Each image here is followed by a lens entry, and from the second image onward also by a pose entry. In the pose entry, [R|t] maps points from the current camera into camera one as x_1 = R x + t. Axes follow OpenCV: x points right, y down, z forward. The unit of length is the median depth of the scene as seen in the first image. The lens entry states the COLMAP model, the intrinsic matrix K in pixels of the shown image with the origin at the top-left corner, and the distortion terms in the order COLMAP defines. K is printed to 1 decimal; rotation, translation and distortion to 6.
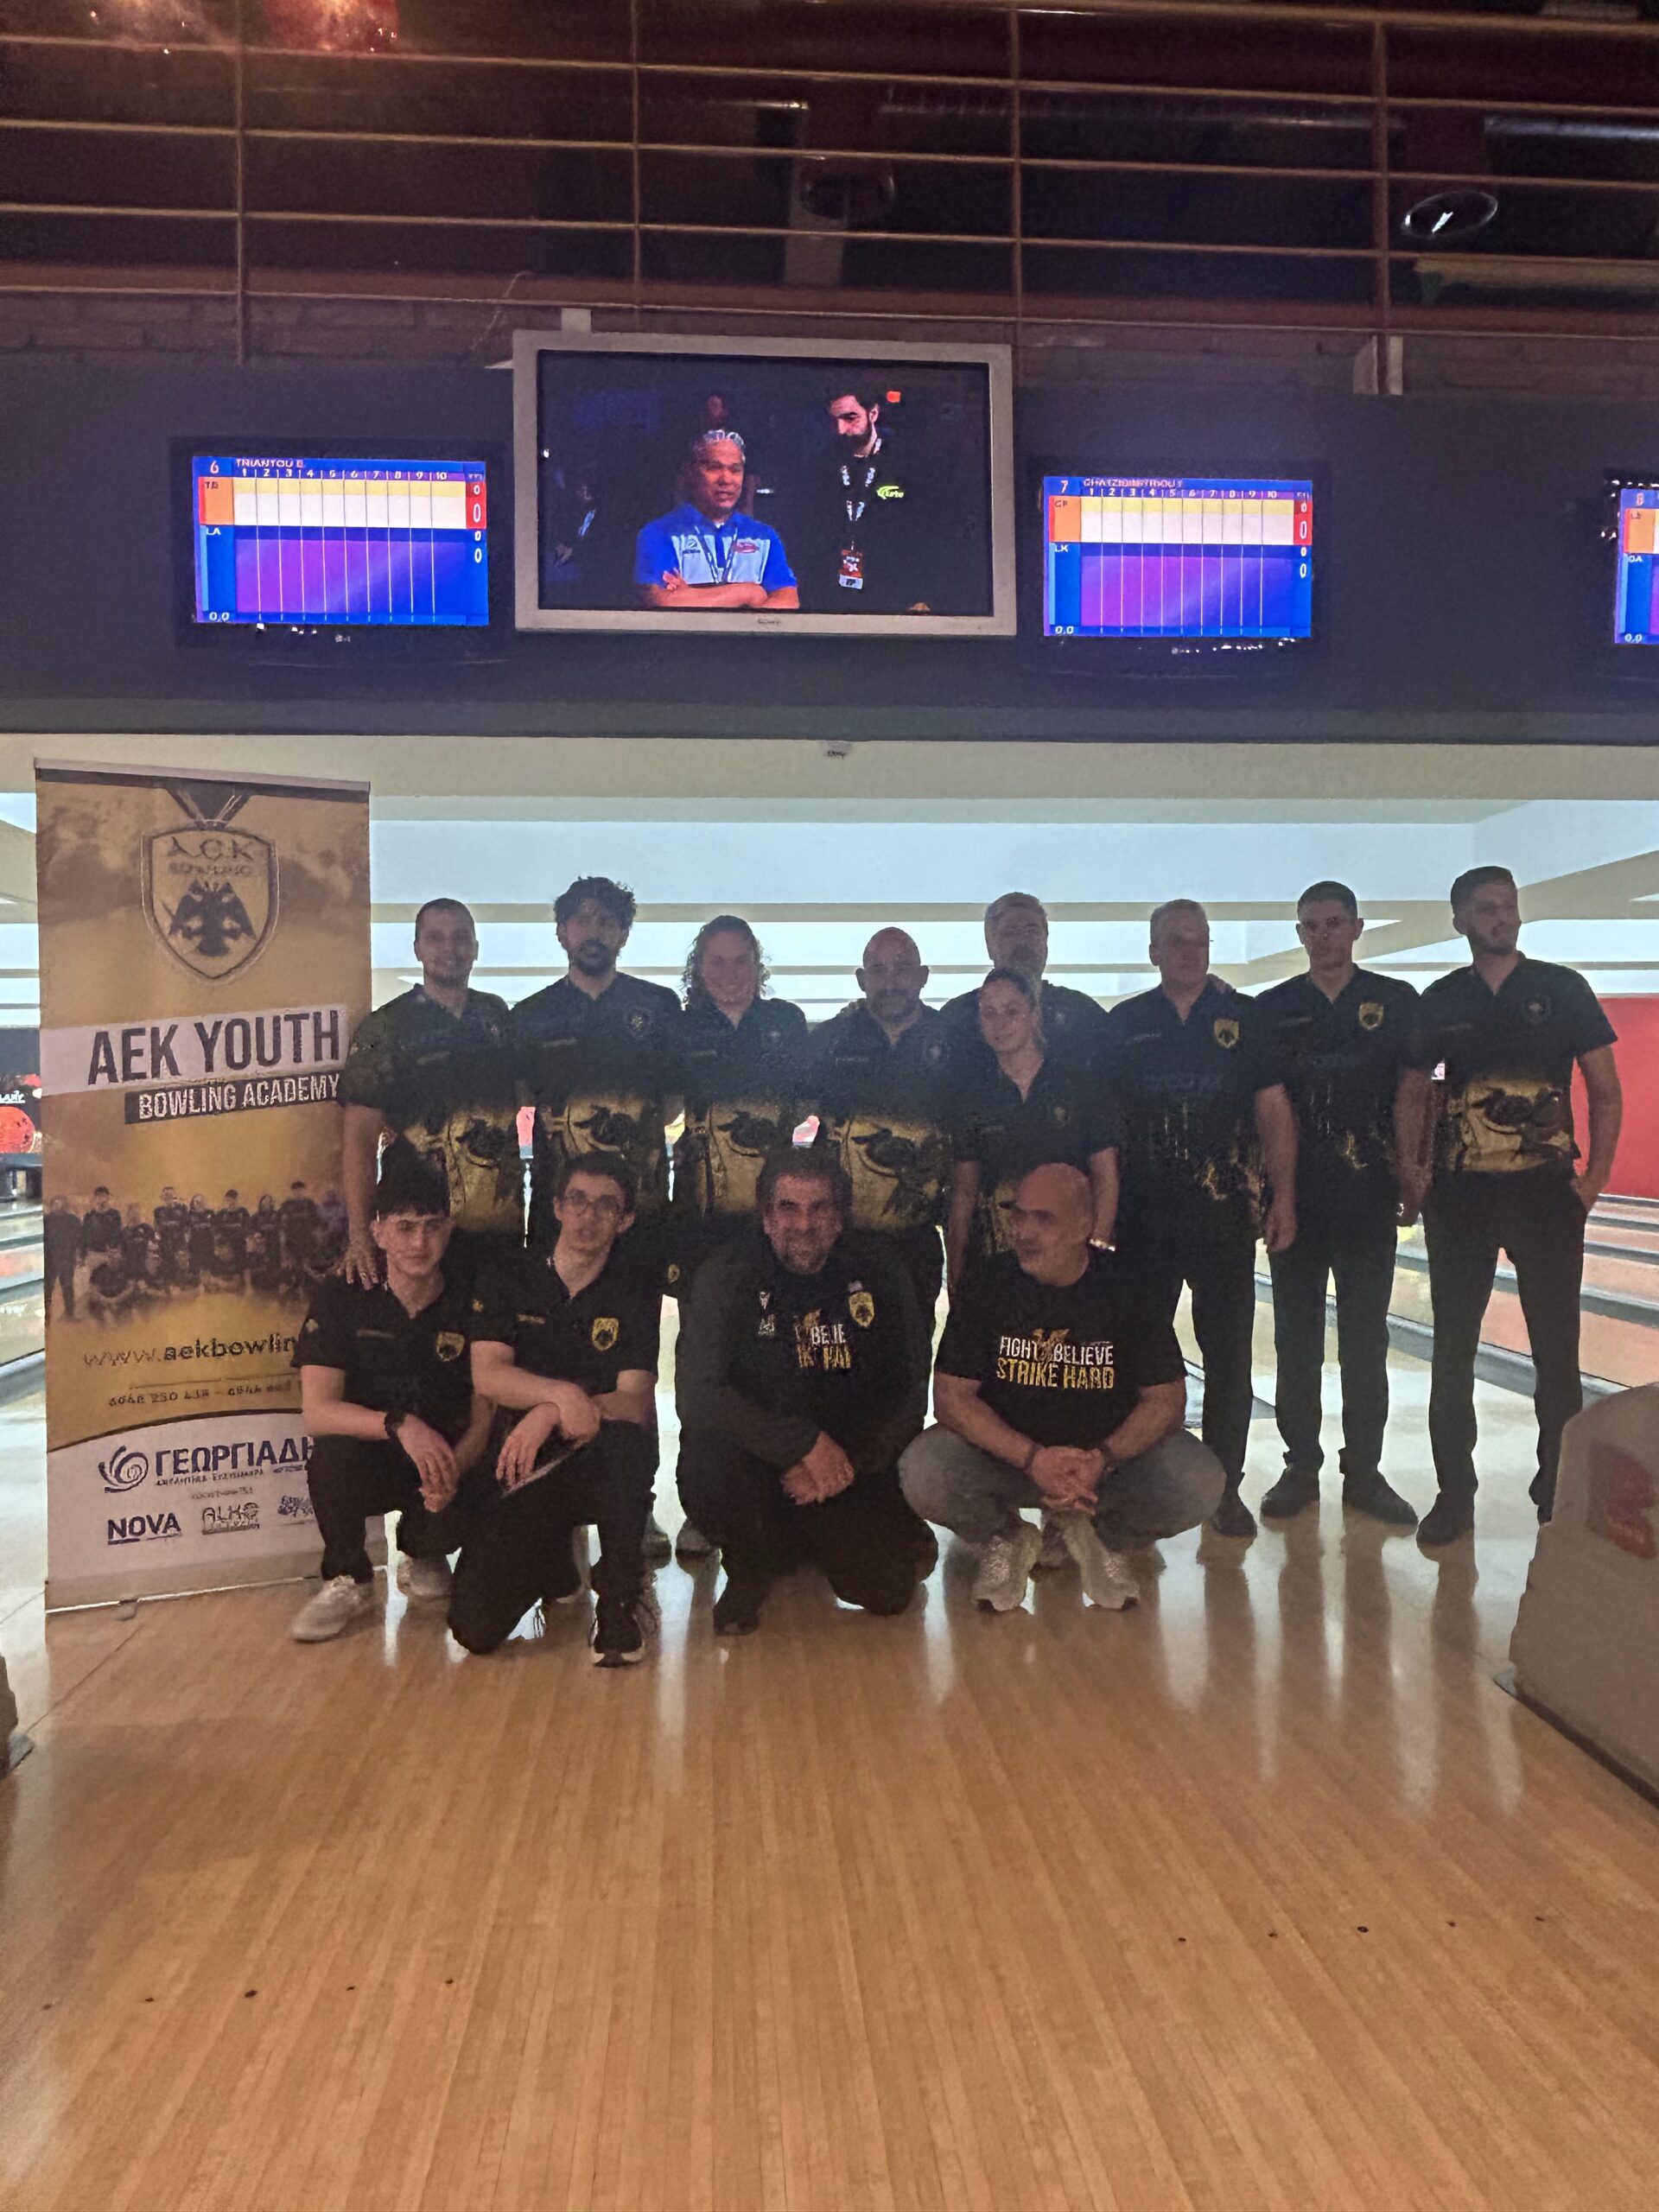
lens RADIAL K [[1606.7, 0, 867.7], [0, 1606.7, 1097.7], [0, 0, 1]] dist [-0.004190, -0.008197]
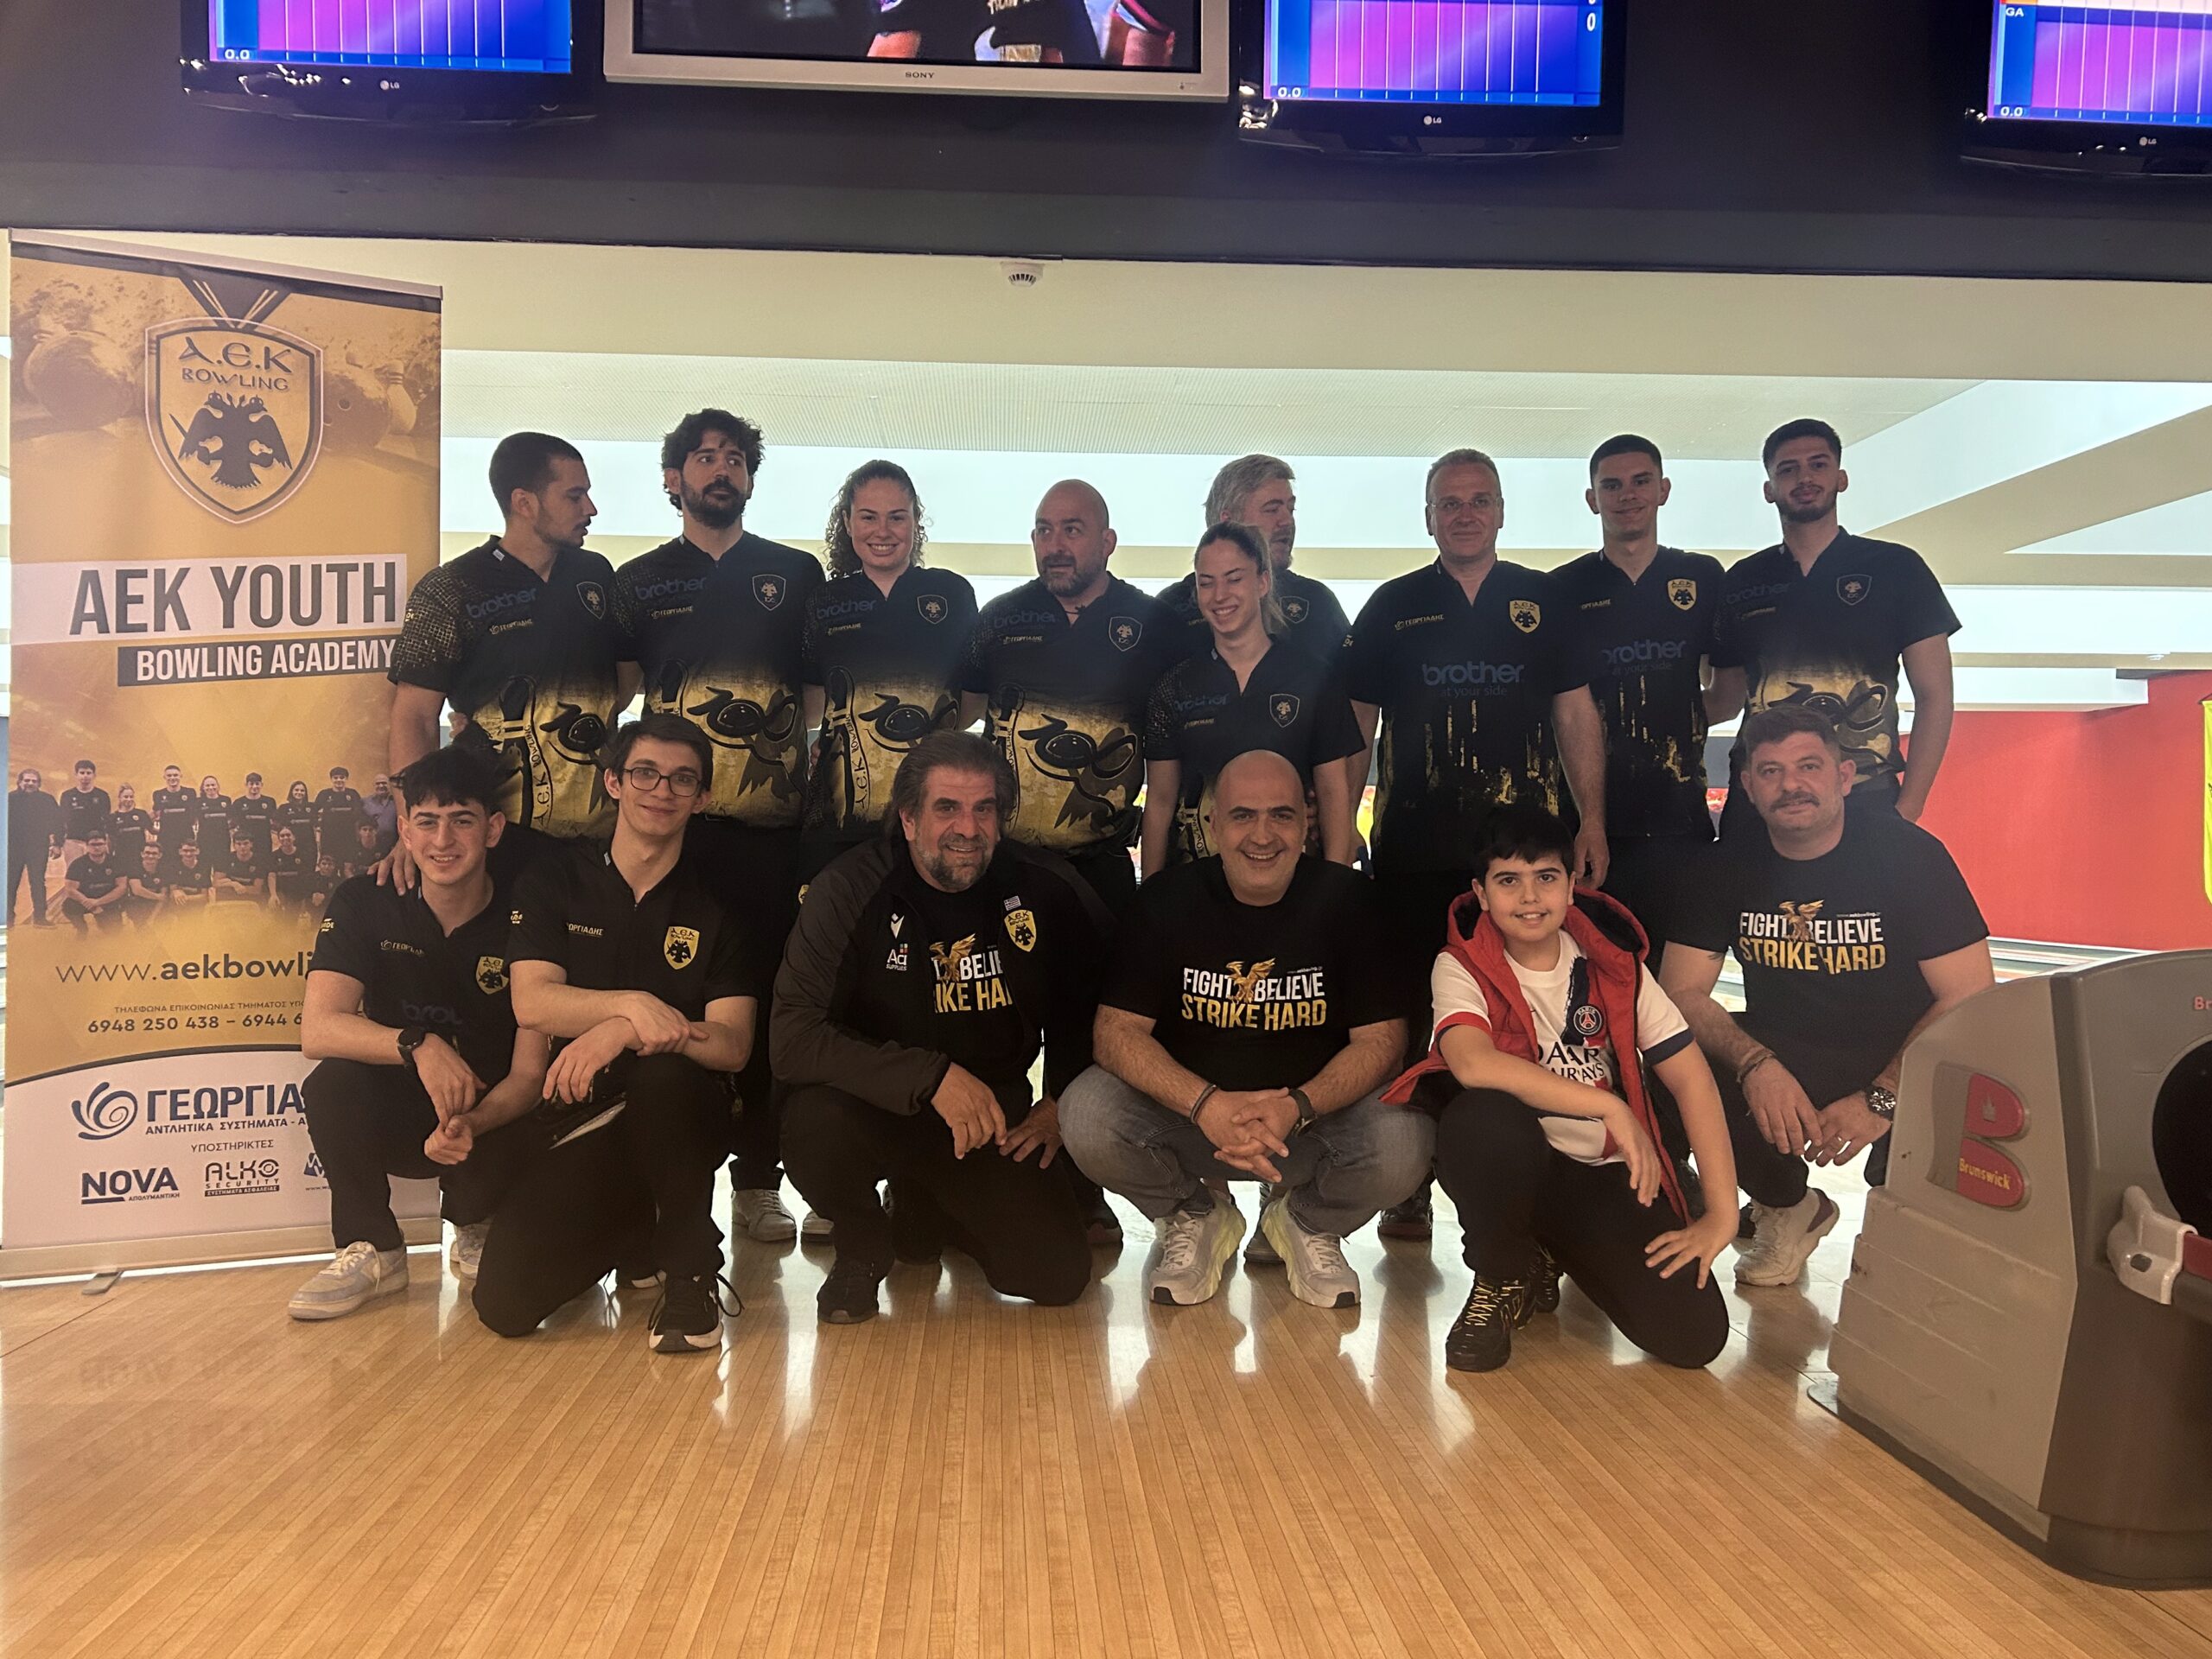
lens RADIAL K [[1732.9, 0, 1107.5], [0, 1732.9, 835.2], [0, 0, 1]] dist [0.021059, -0.000240]
pose [[0.999499, 0.018258, -0.025852, 0.060896], [-0.018448, 0.999804, -0.007162, 0.087768], [0.025717, 0.007635, 0.999640, 0.128420]]
